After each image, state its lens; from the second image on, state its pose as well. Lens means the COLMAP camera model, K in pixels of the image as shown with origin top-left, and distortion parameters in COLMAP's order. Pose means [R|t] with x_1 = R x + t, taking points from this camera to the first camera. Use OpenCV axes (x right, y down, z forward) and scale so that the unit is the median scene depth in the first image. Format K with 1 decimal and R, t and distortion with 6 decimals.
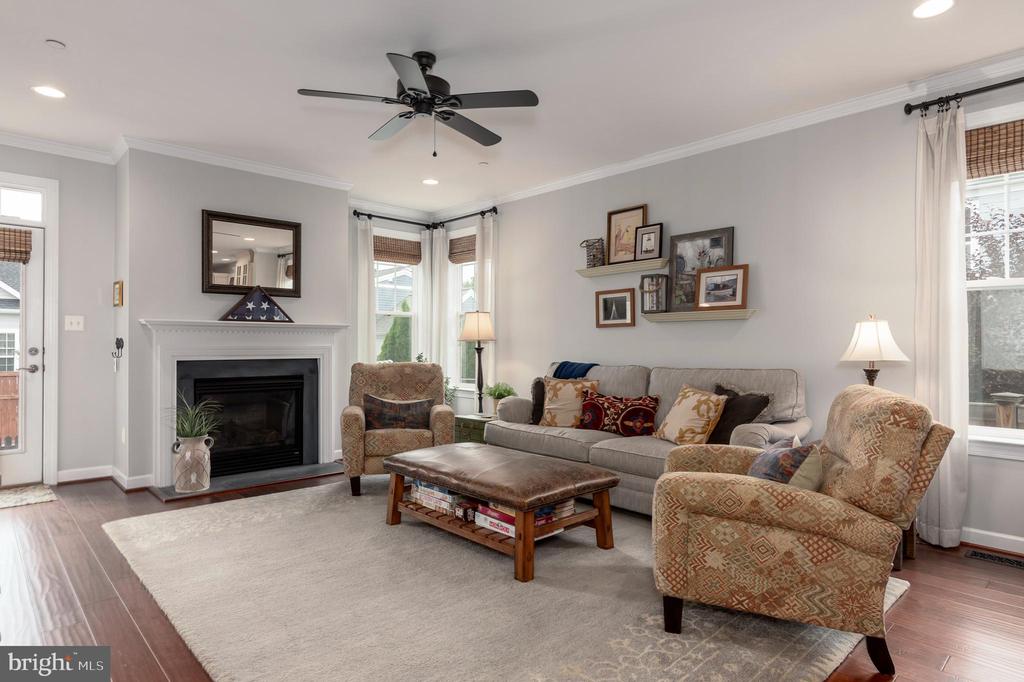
lens RADIAL K [[574.0, 0, 495.9], [0, 574.0, 342.9], [0, 0, 1]] dist [0.007215, -0.006414]
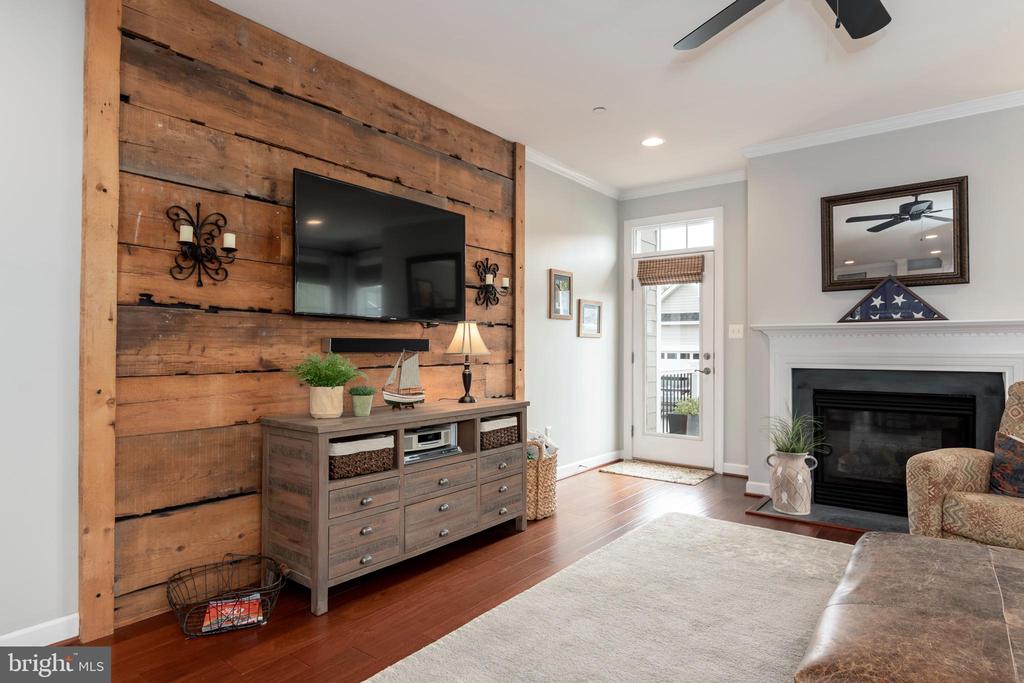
lens RADIAL K [[574.0, 0, 513.8], [0, 574.0, 339.6], [0, 0, 1]] dist [0.007215, -0.006414]
pose [[0.172111, -0.018157, -0.984910, 0.265077], [0.001160, 0.999833, -0.018230, 0.001202], [0.985077, 0.001995, 0.172104, 0.371449]]
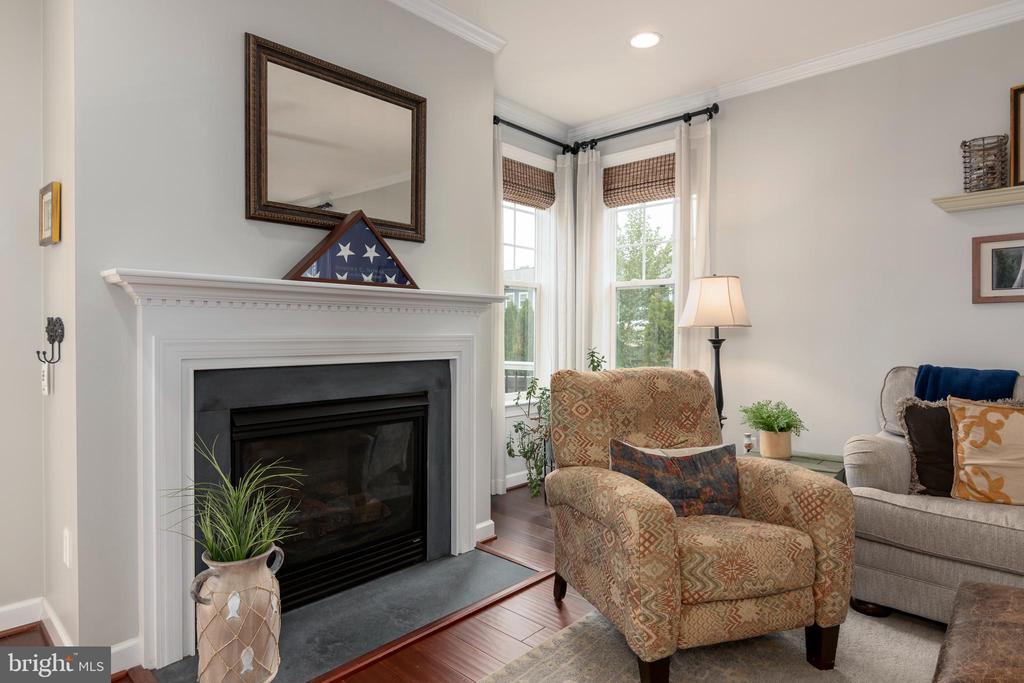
lens RADIAL K [[574.0, 0, 506.2], [0, 574.0, 339.1], [0, 0, 1]] dist [0.007215, -0.006414]
pose [[0.997174, 0.001757, 0.075111, -0.329469], [-0.002922, 0.999877, 0.015410, 0.000385], [-0.075075, -0.015586, 0.997056, 0.513741]]
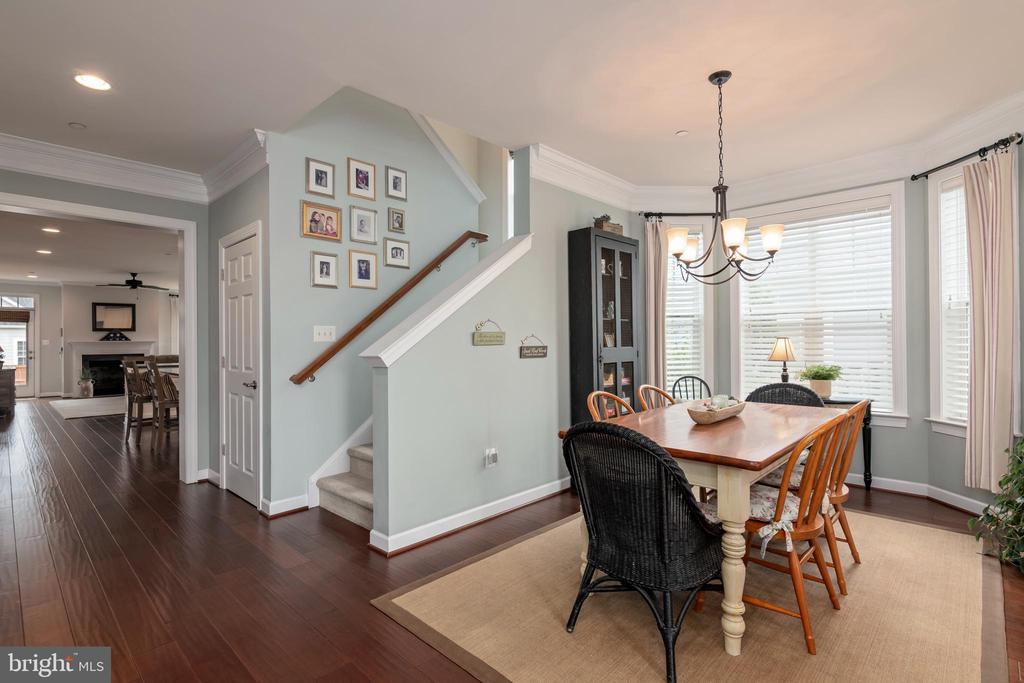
lens RADIAL K [[498.9, 0, 510.9], [0, 498.9, 345.8], [0, 0, 1]] dist [-0.000835, -0.001382]
pose [[0.998411, -0.016321, 0.053939, 1.411630], [0.016147, 0.999863, 0.003658, 0.010727], [-0.053991, -0.002781, 0.998538, -1.570159]]
